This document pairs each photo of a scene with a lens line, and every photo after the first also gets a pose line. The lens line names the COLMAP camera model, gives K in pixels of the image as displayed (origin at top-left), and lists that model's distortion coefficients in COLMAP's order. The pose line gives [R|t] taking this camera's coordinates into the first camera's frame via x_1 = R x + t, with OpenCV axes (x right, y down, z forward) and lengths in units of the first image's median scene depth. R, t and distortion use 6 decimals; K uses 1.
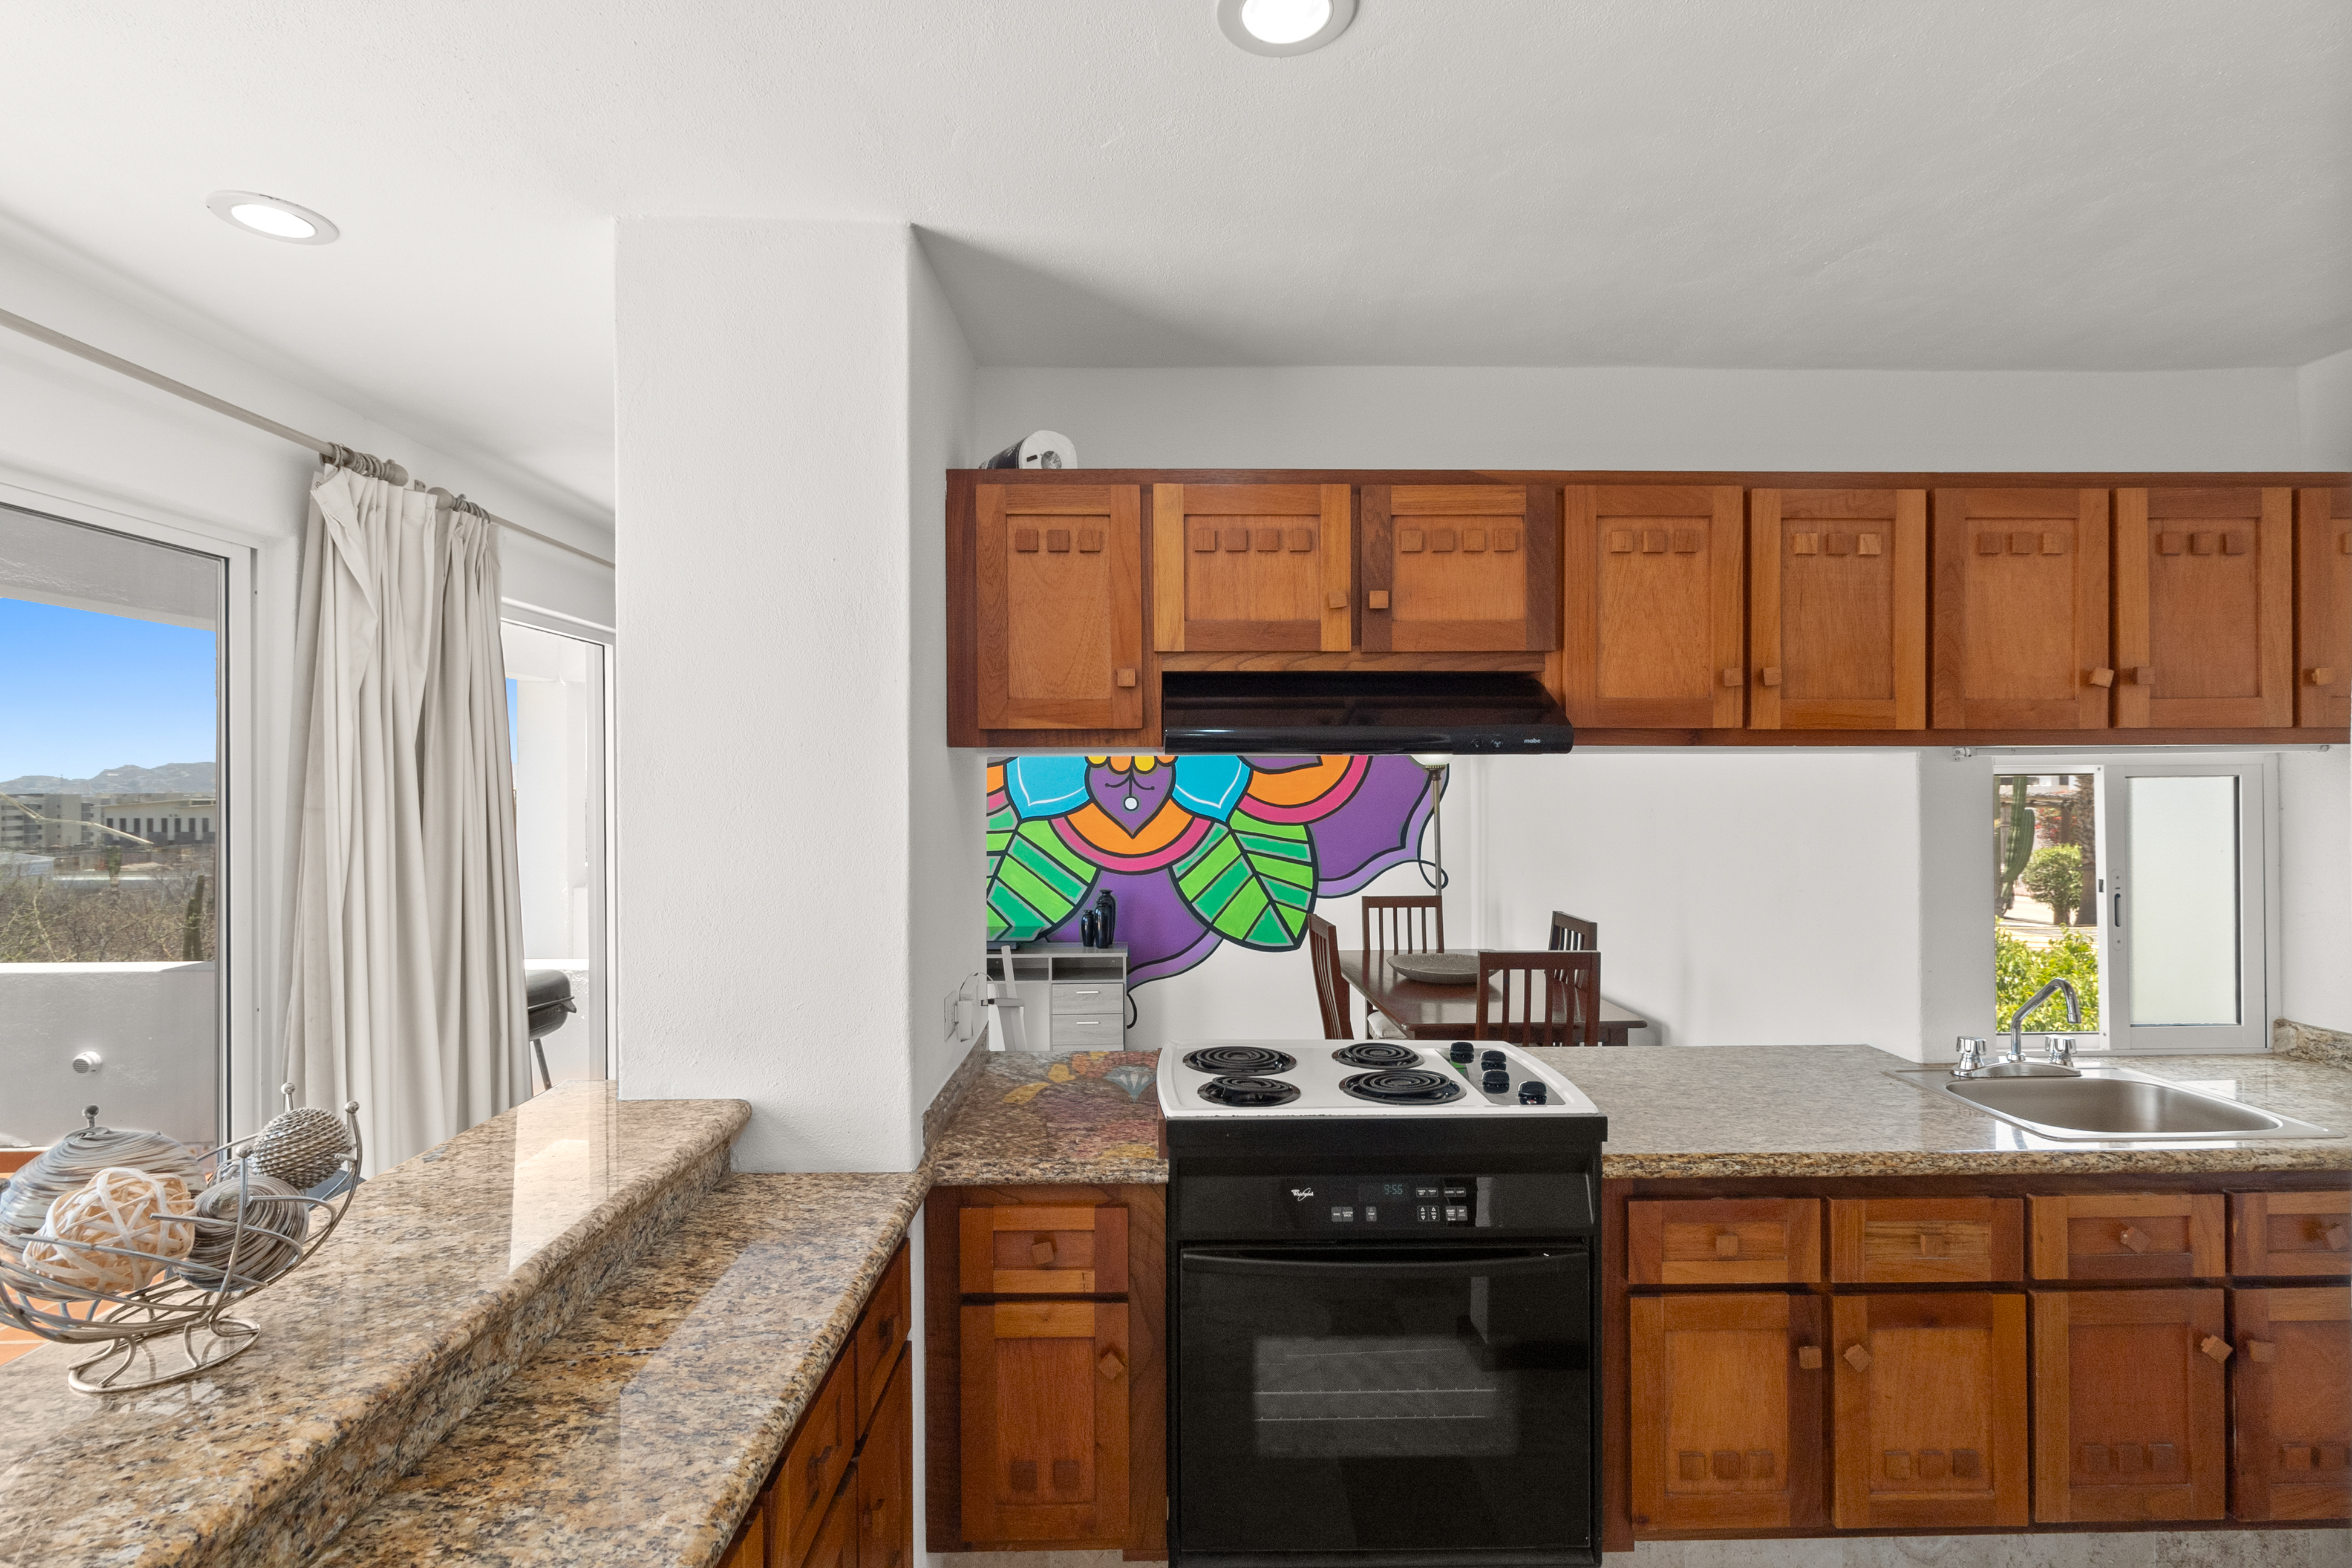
lens RADIAL K [[1110.4, 0, 1194.9], [0, 1110.4, 787.1], [0, 0, 1]] dist [0.000979, -0.001660]
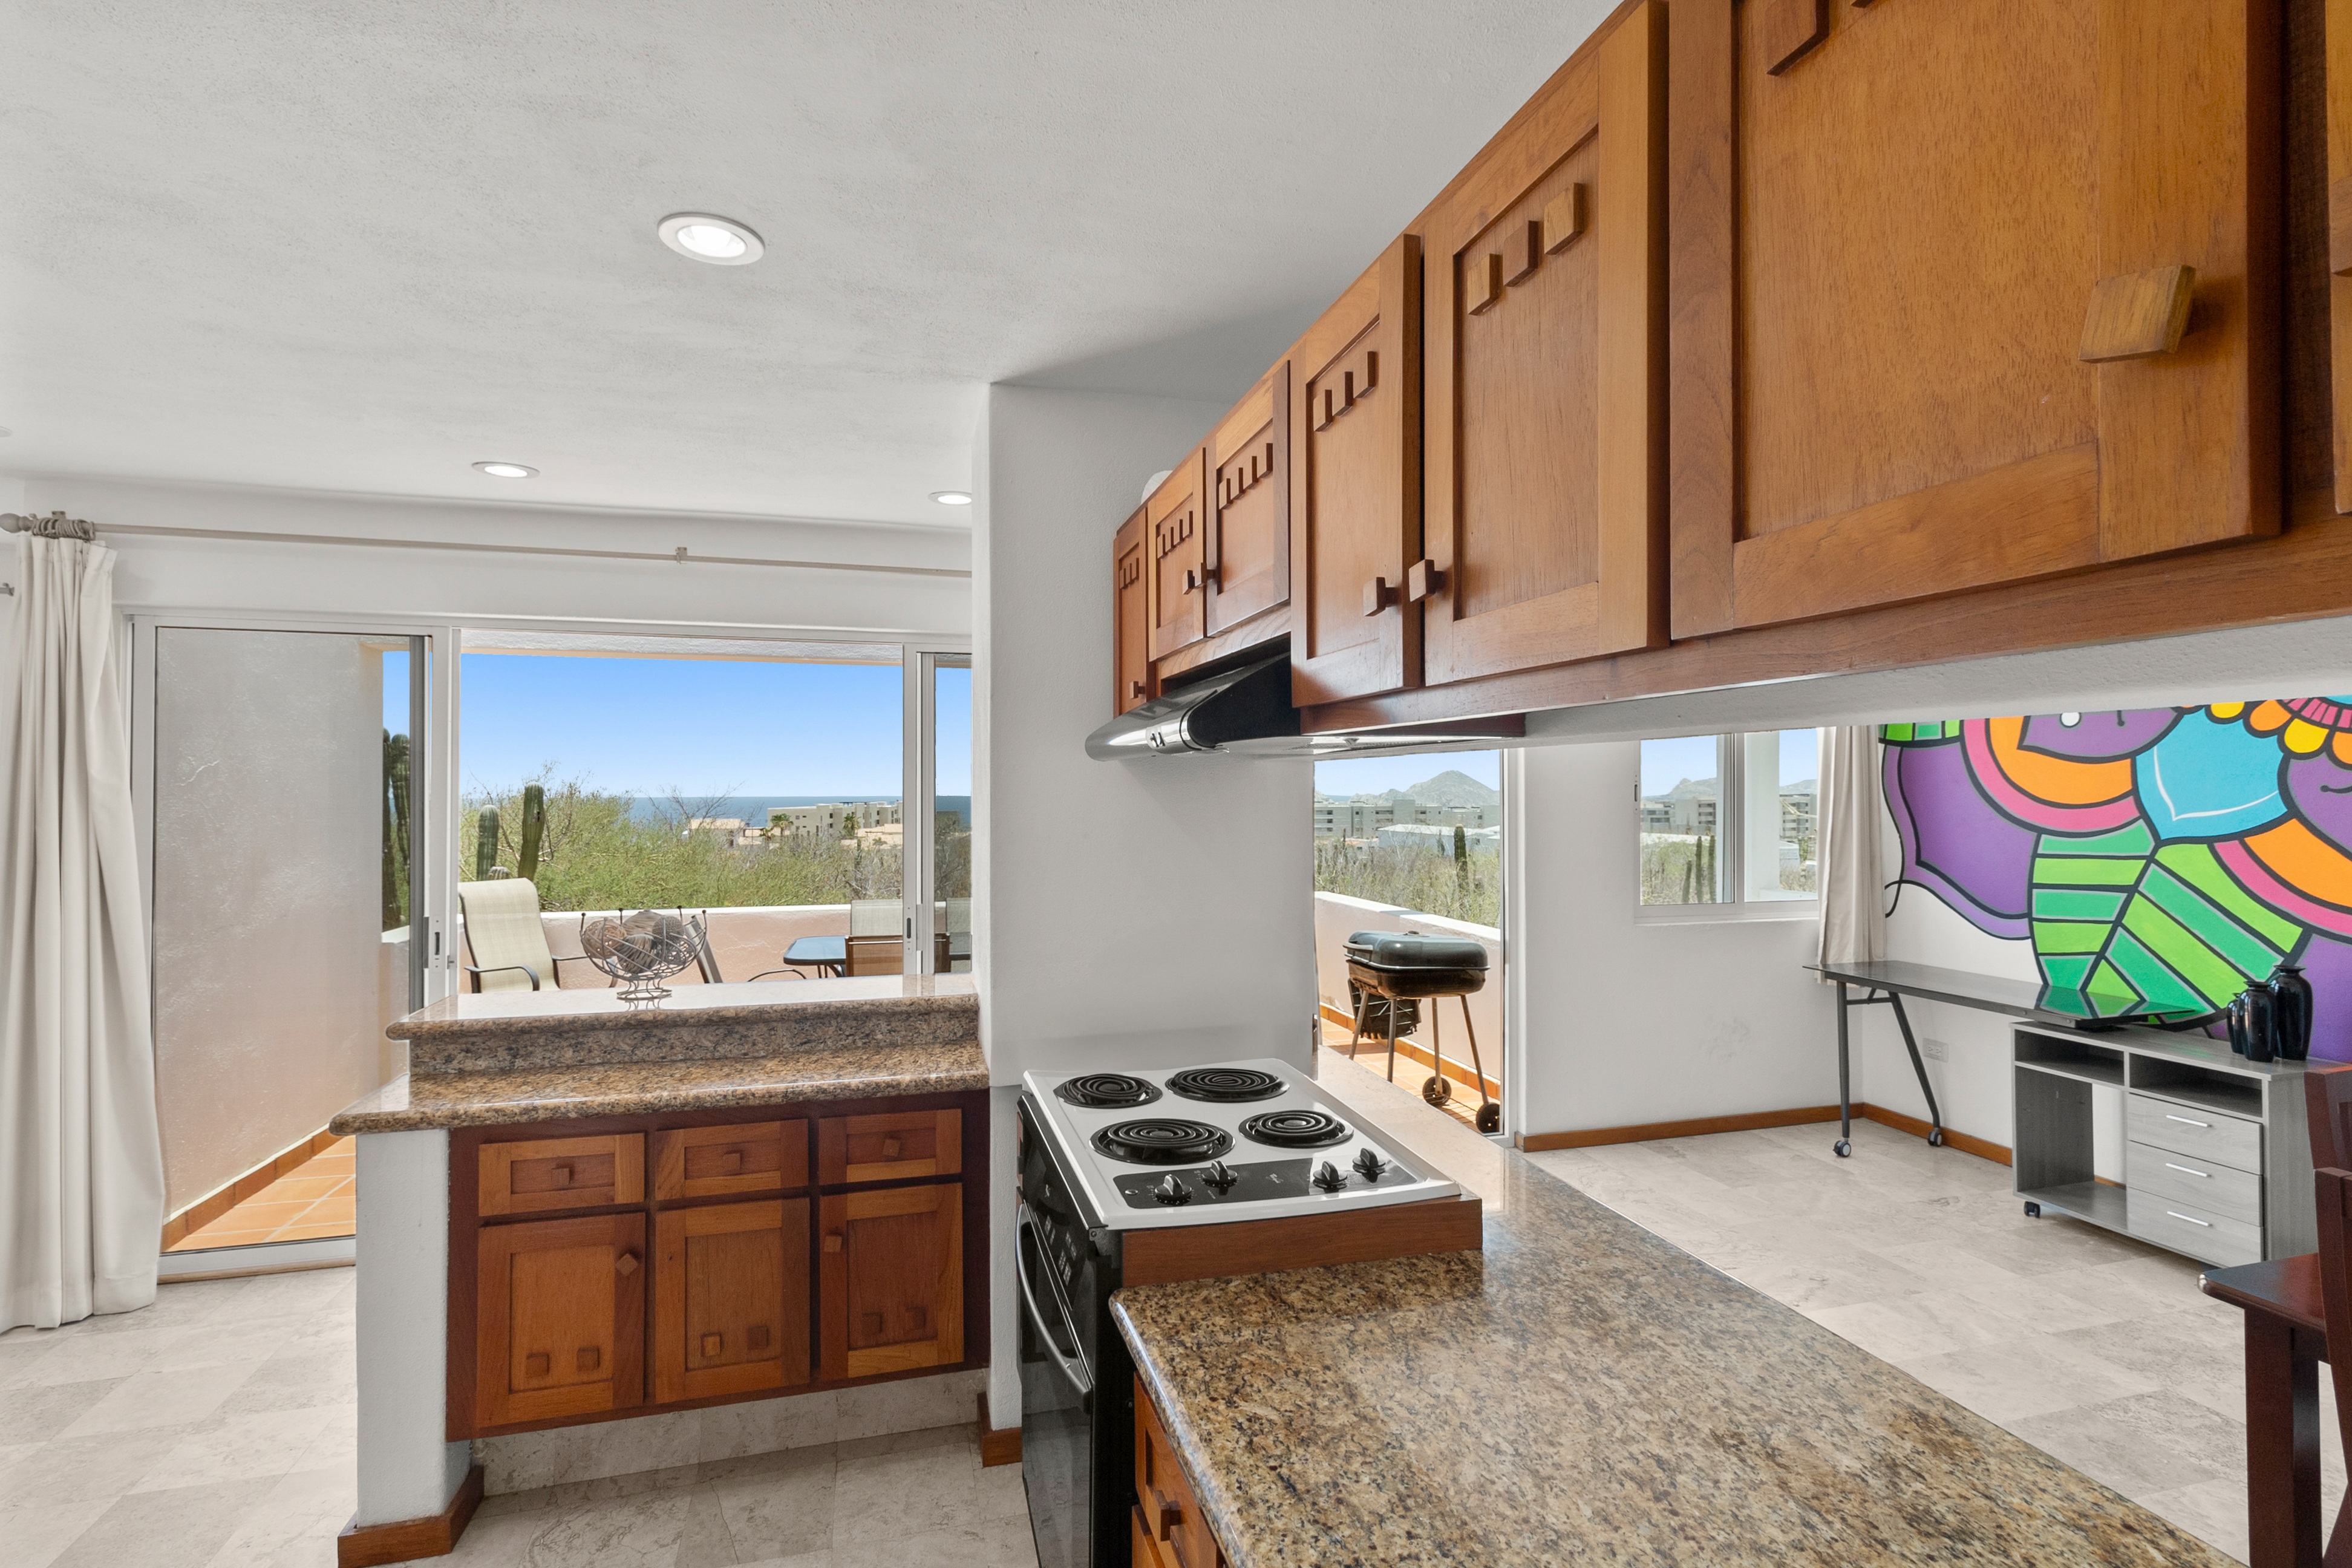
lens RADIAL K [[1110.4, 0, 1150.5], [0, 1110.4, 776.4], [0, 0, 1]] dist [0.000979, -0.001660]
pose [[0.226838, -0.009951, -0.973882, 0.970817], [-0.000828, 0.999945, -0.010411, -0.004713], [0.973932, 0.003168, 0.226818, 0.744266]]
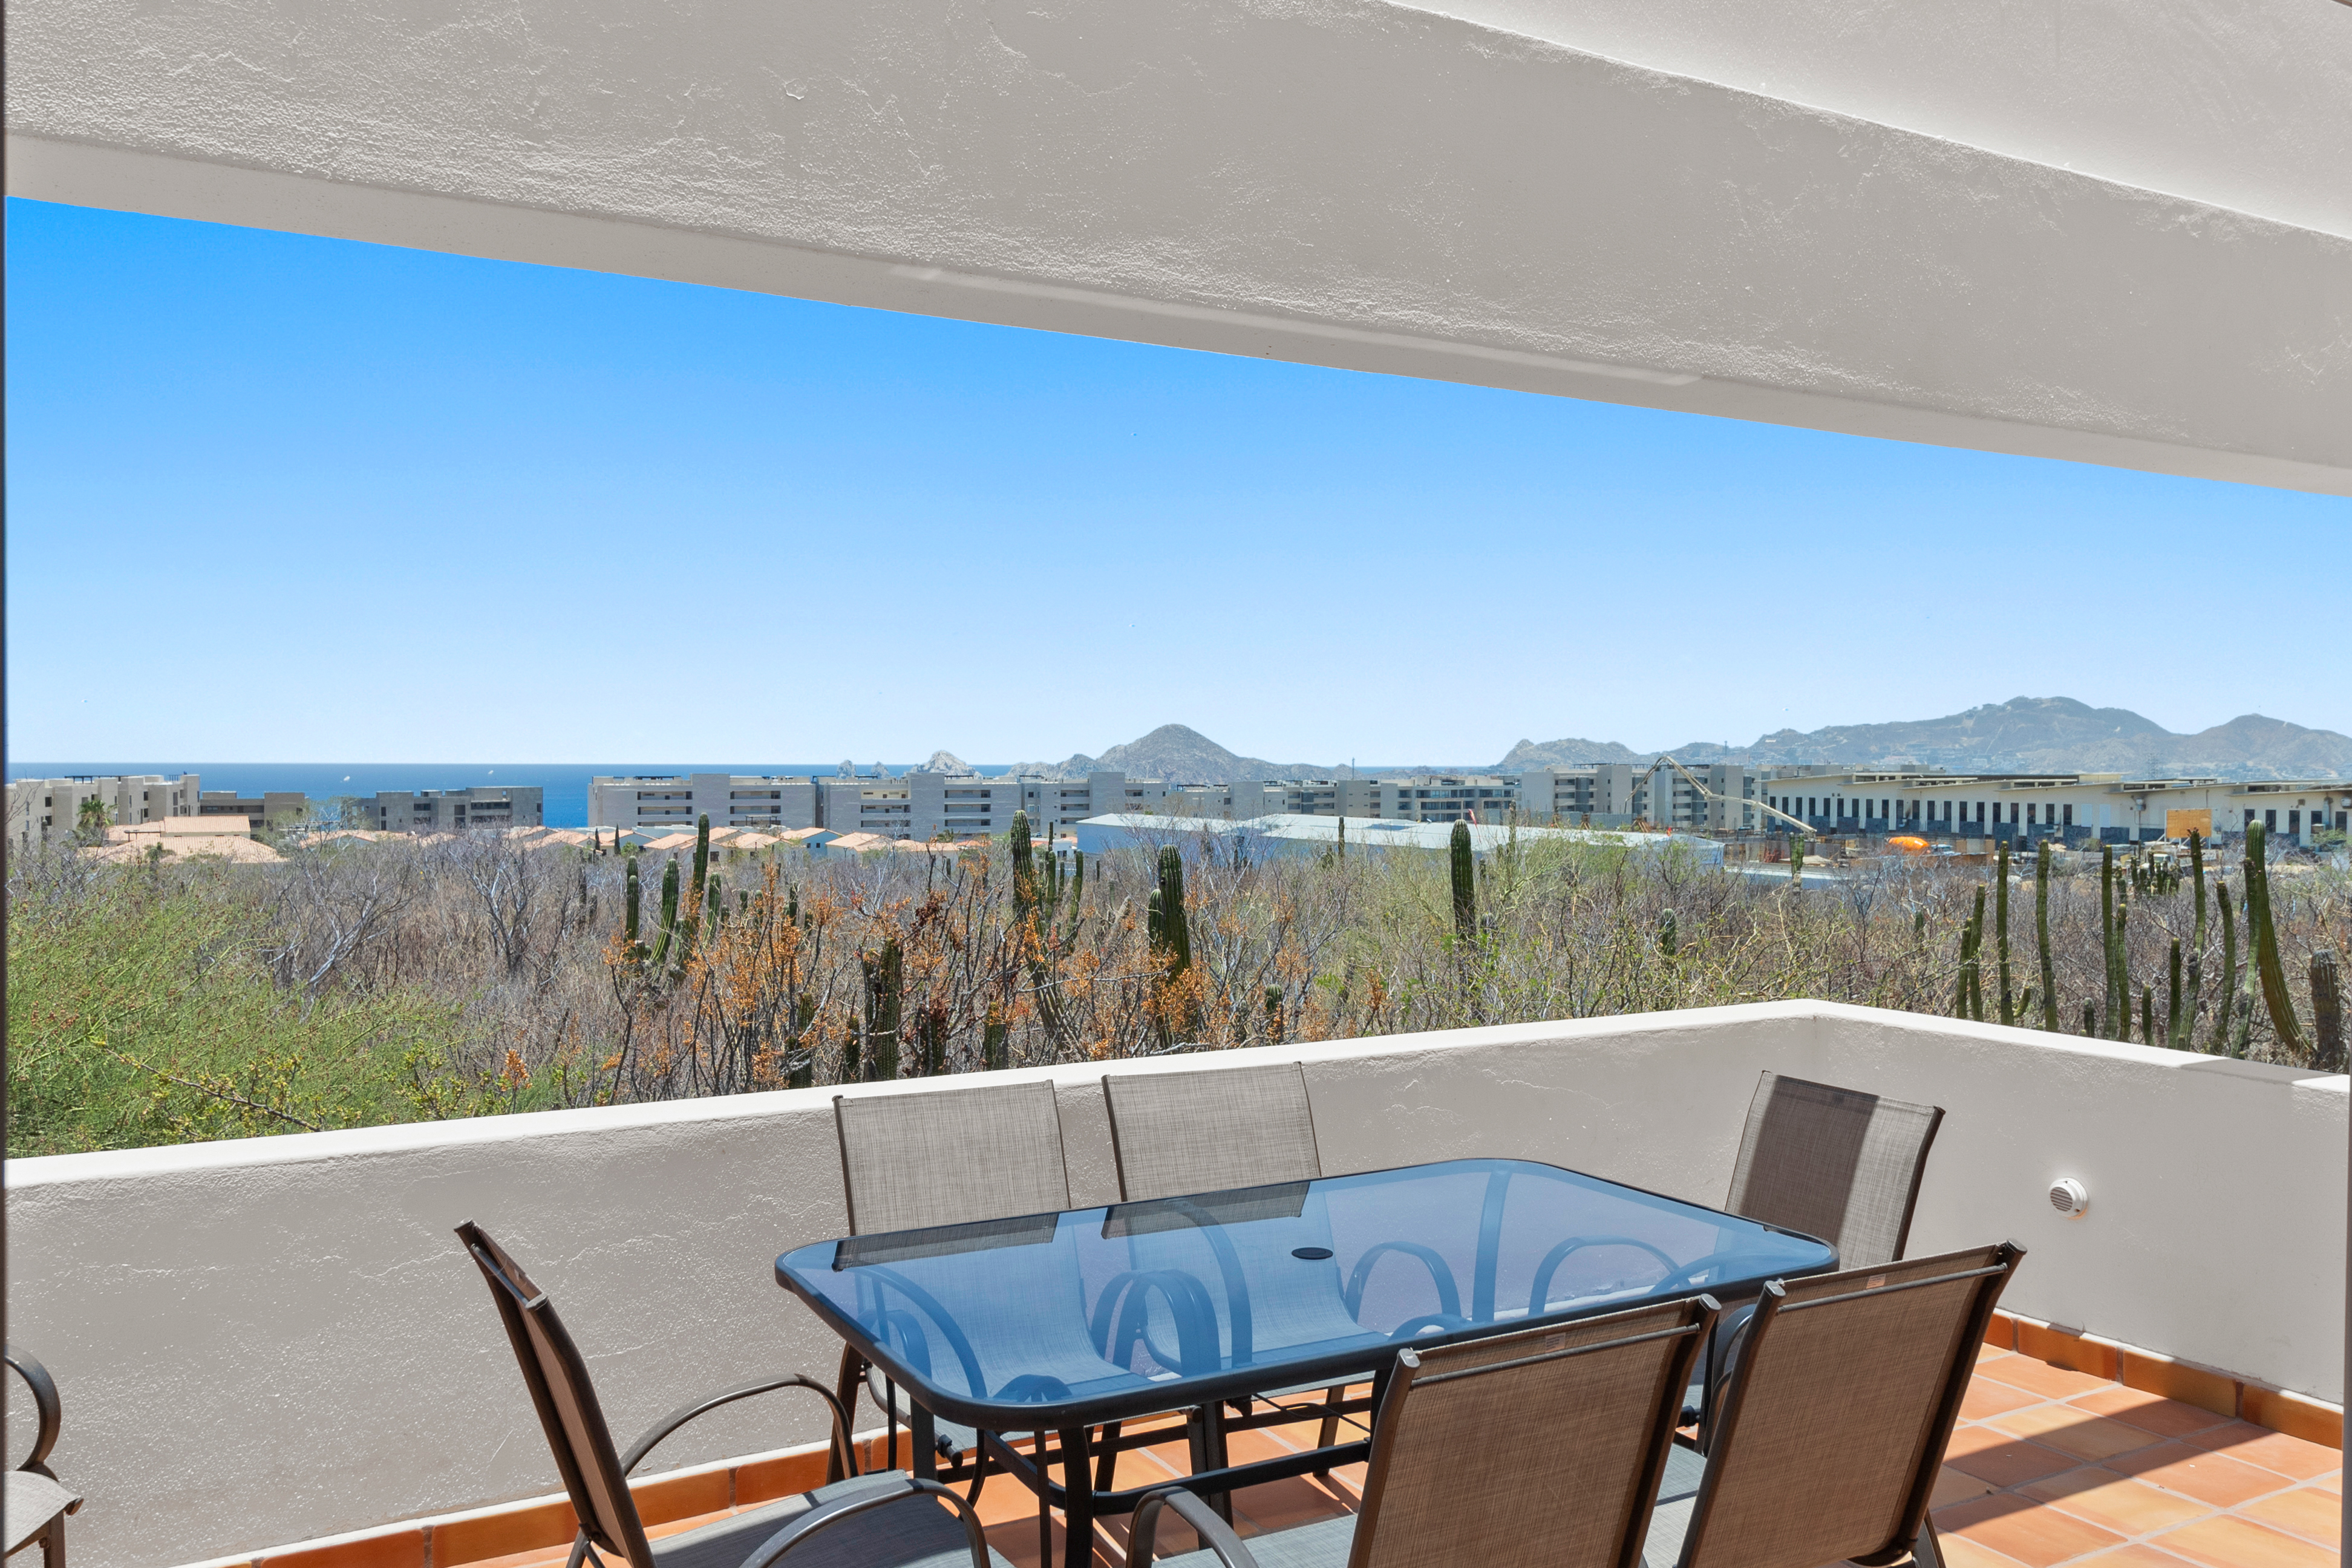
lens RADIAL K [[1878.5, 0, 1157.2], [0, 1878.5, 772.0], [0, 0, 1]] dist [0.023175, -0.046796]
pose [[0.463187, 0.010762, -0.886195, -0.622211], [-0.004578, 0.999942, 0.009750, 0.003110], [0.886249, -0.000459, 0.463210, 0.111563]]
